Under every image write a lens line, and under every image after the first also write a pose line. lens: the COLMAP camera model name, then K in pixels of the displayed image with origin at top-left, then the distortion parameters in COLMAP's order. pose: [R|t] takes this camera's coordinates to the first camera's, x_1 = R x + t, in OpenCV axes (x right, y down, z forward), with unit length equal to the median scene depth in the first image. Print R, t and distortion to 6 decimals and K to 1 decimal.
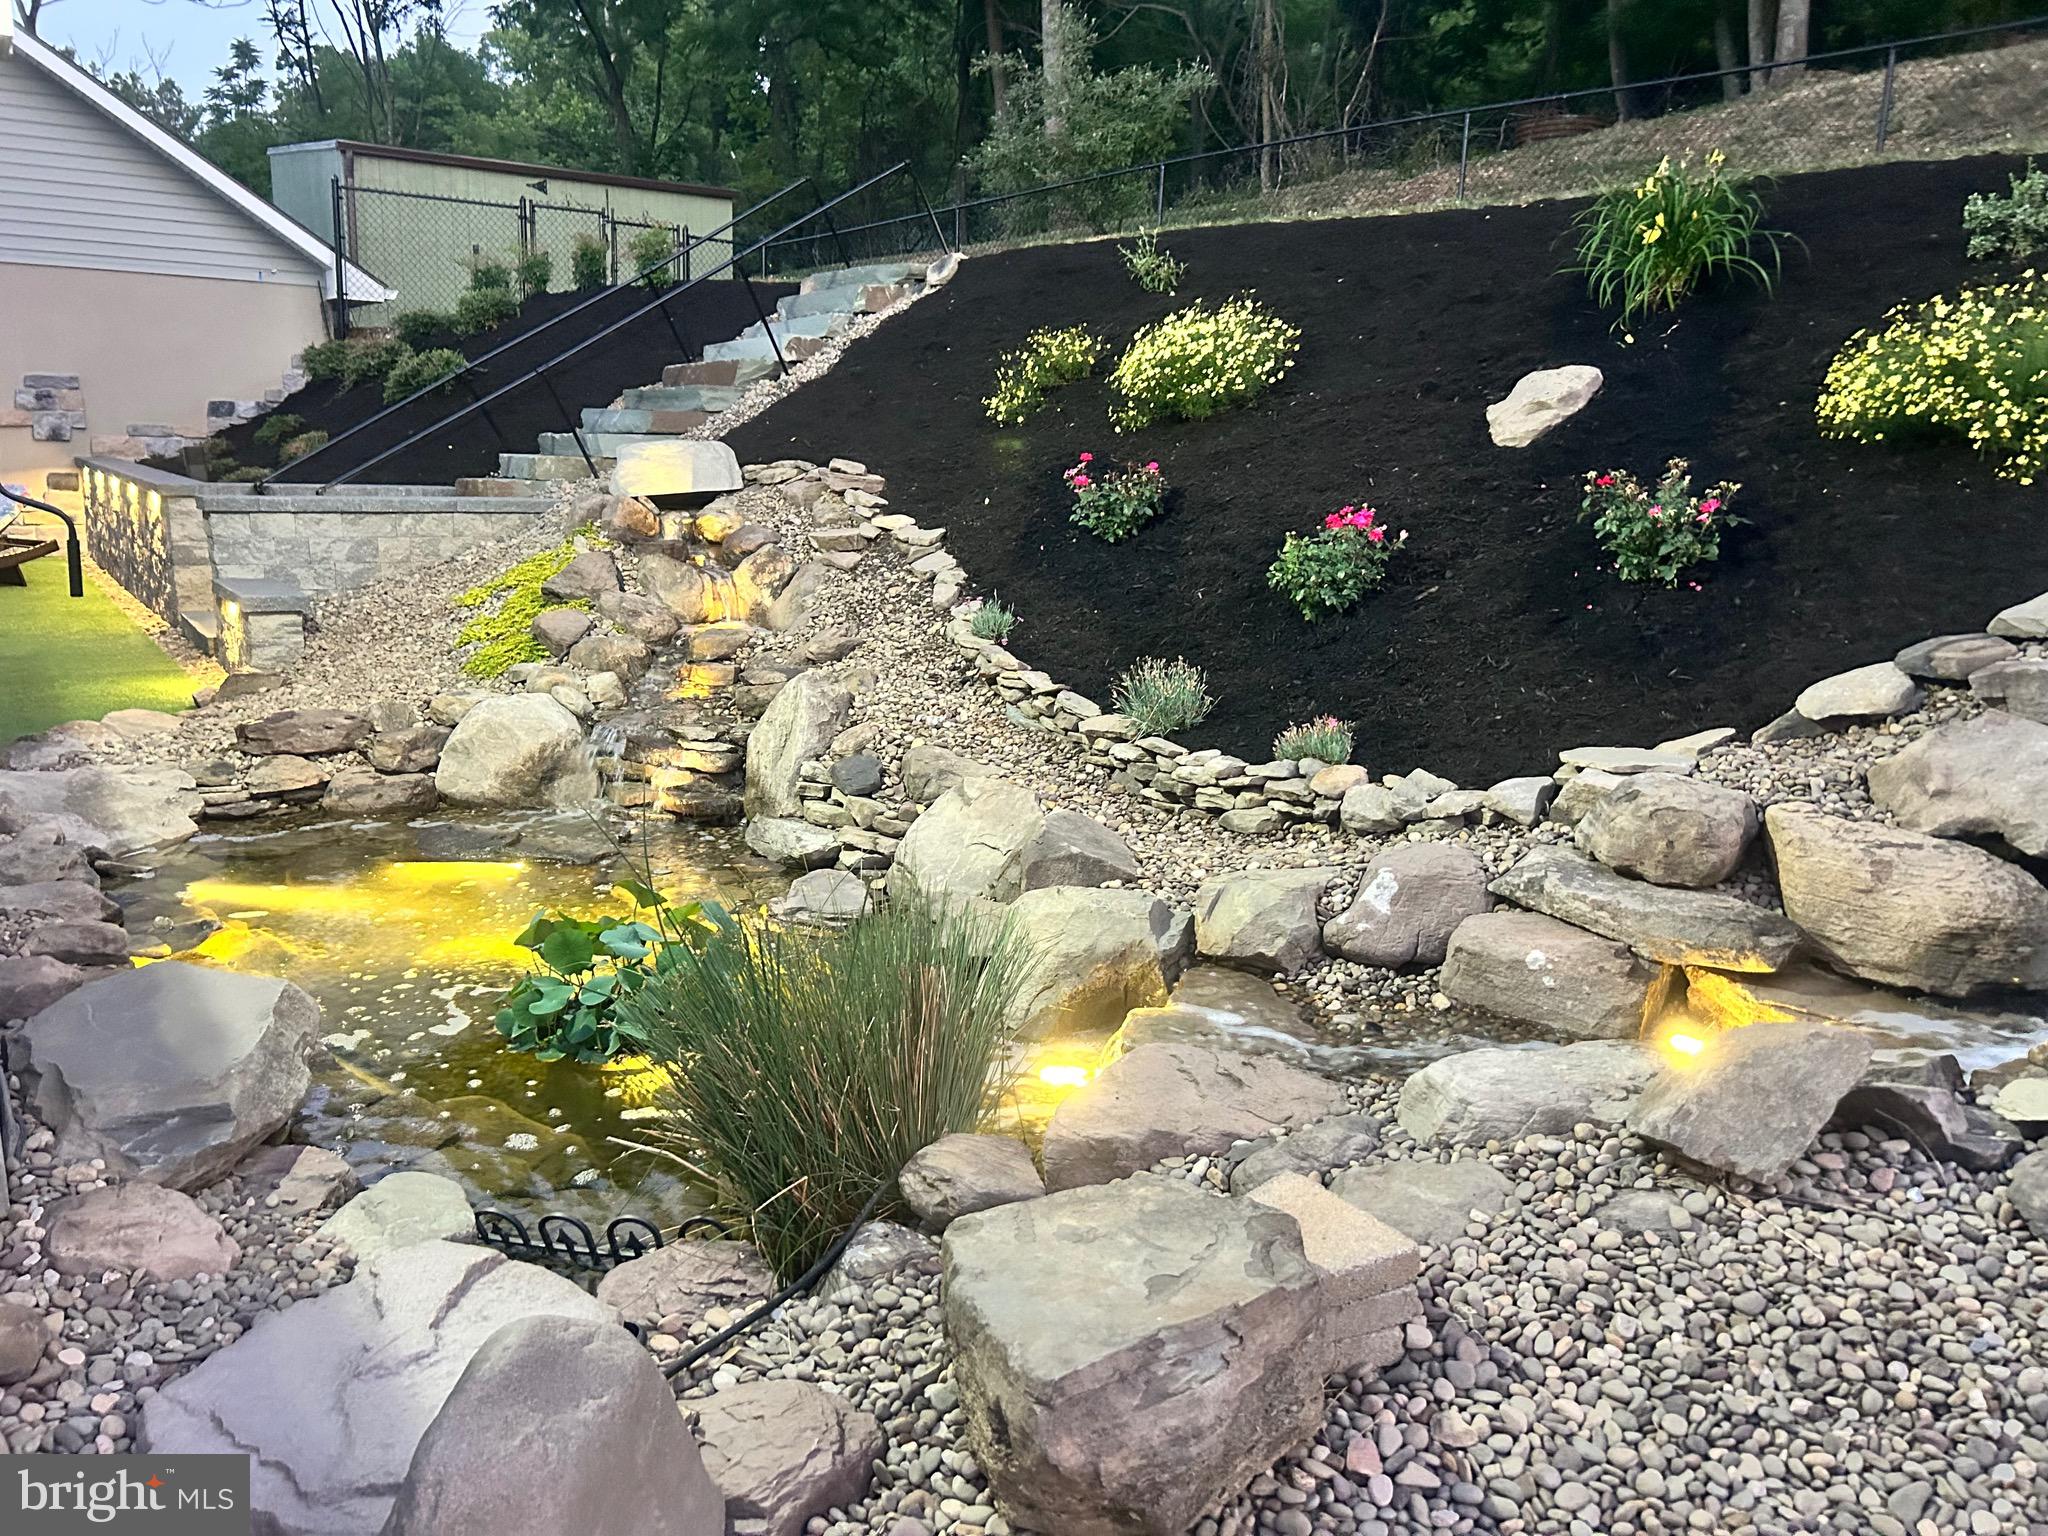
lens RADIAL K [[1573.6, 0, 1024.0], [0, 1573.6, 768.0], [0, 0, 1]] dist [0.075401, -0.116174]
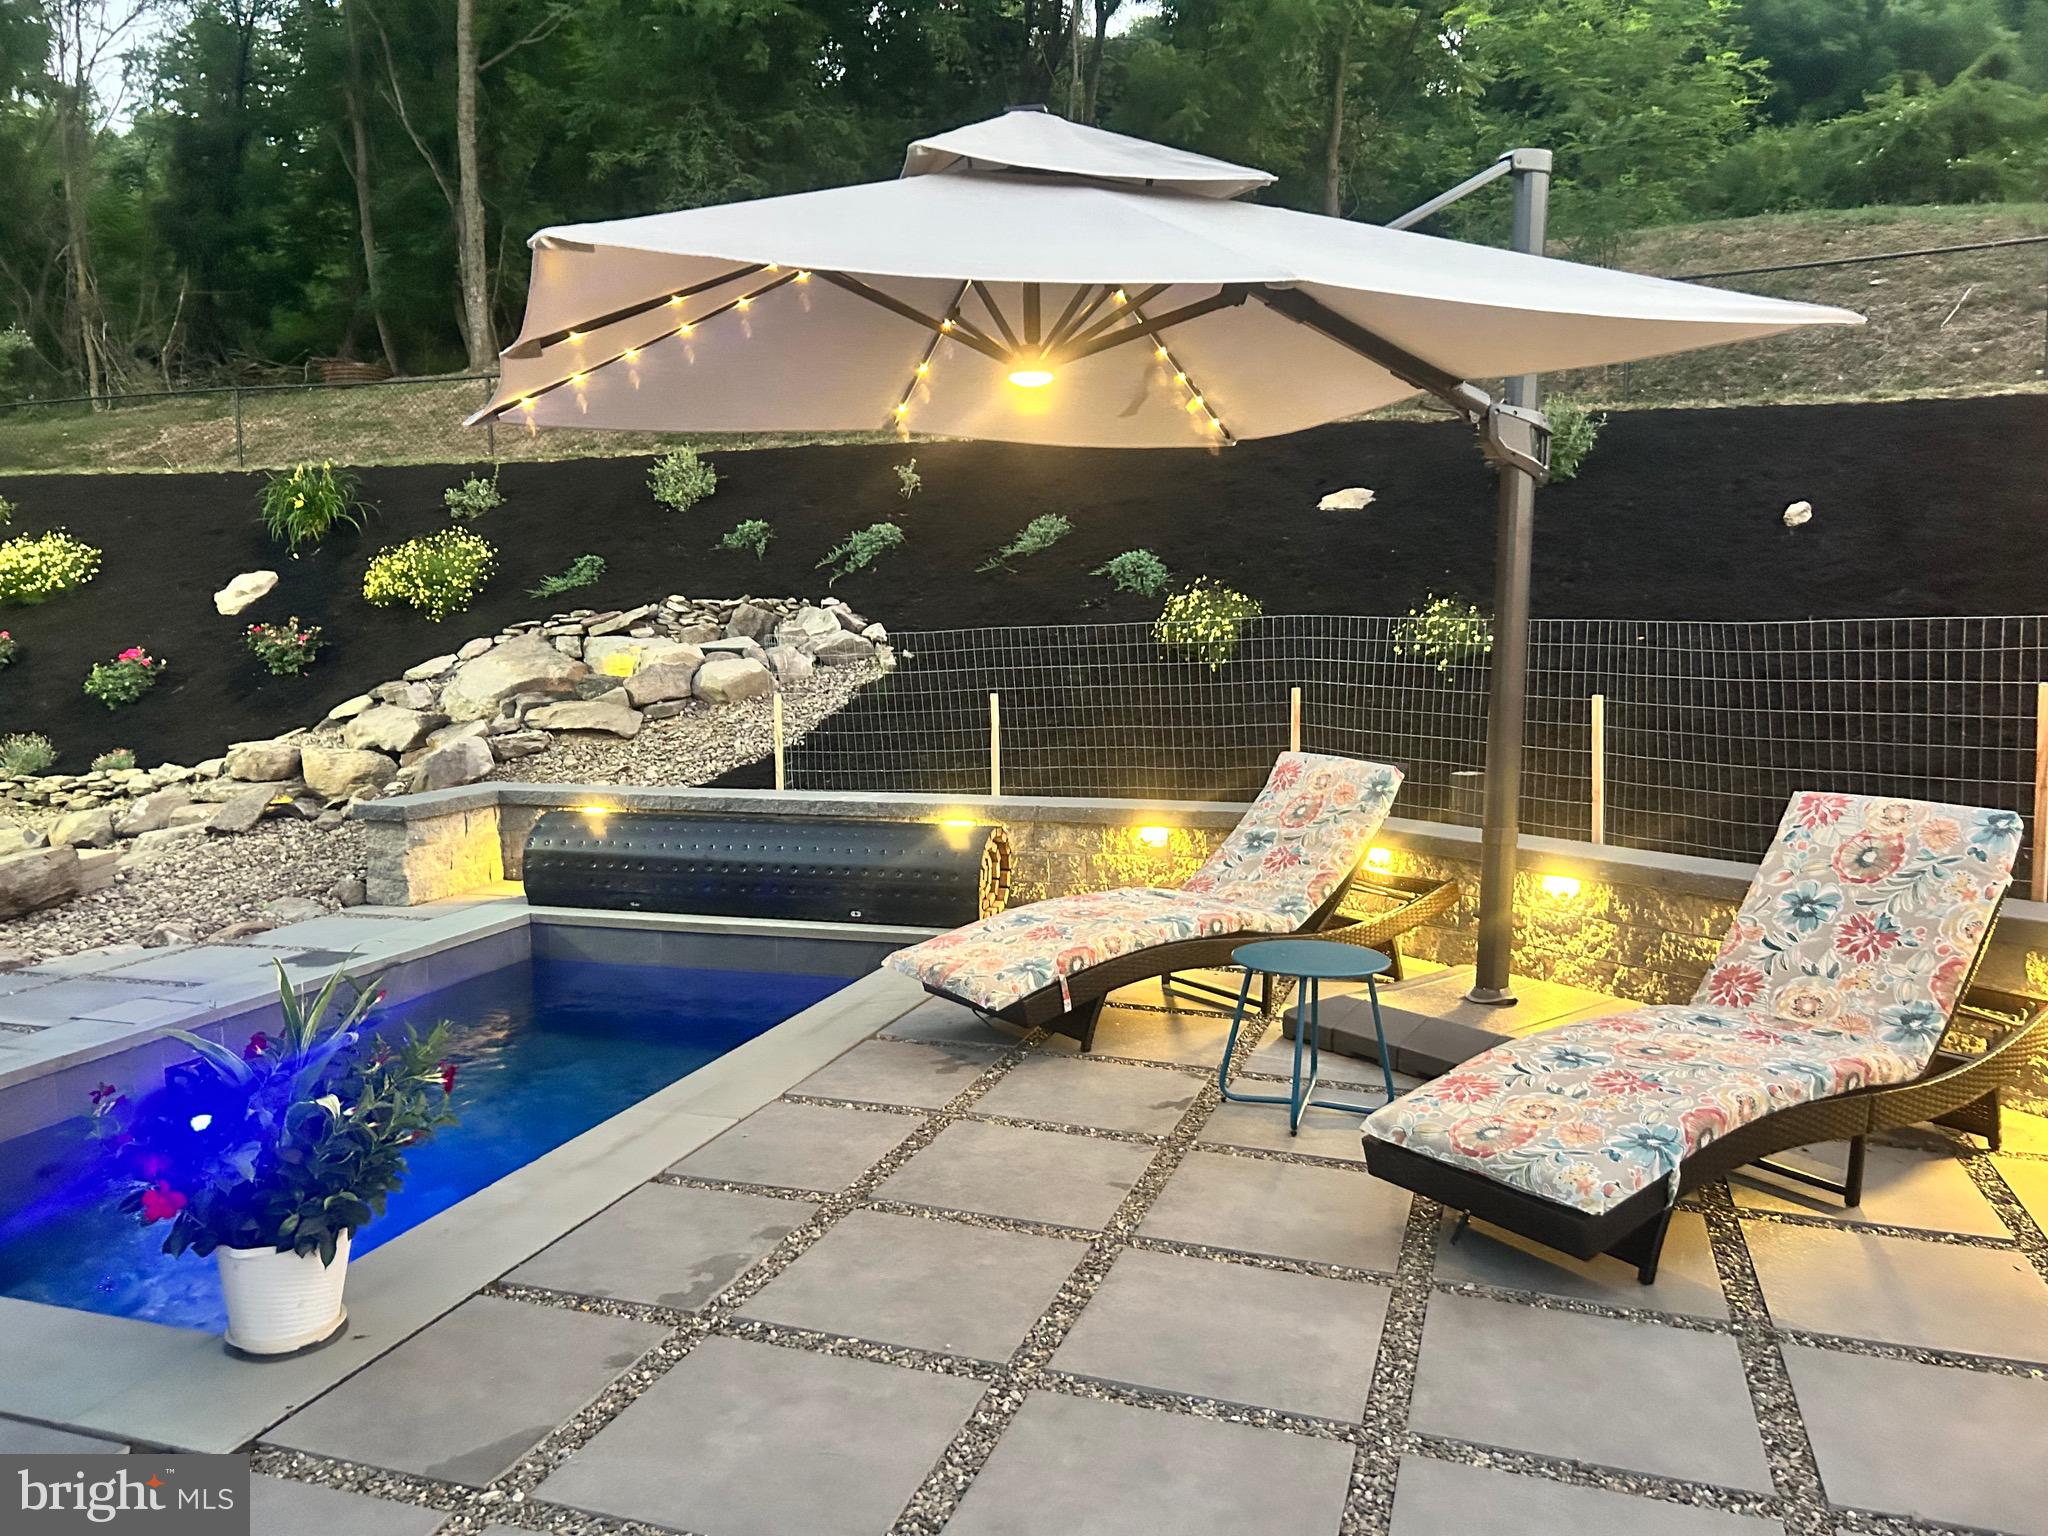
lens RADIAL K [[1536.1, 0, 1032.2], [0, 1536.1, 760.4], [0, 0, 1]] dist [0.036255, -0.050491]
pose [[0.791490, -0.101443, 0.602704, -0.061526], [0.161862, 0.985710, -0.046654, 0.208352], [-0.589359, 0.134481, 0.796600, -1.001375]]
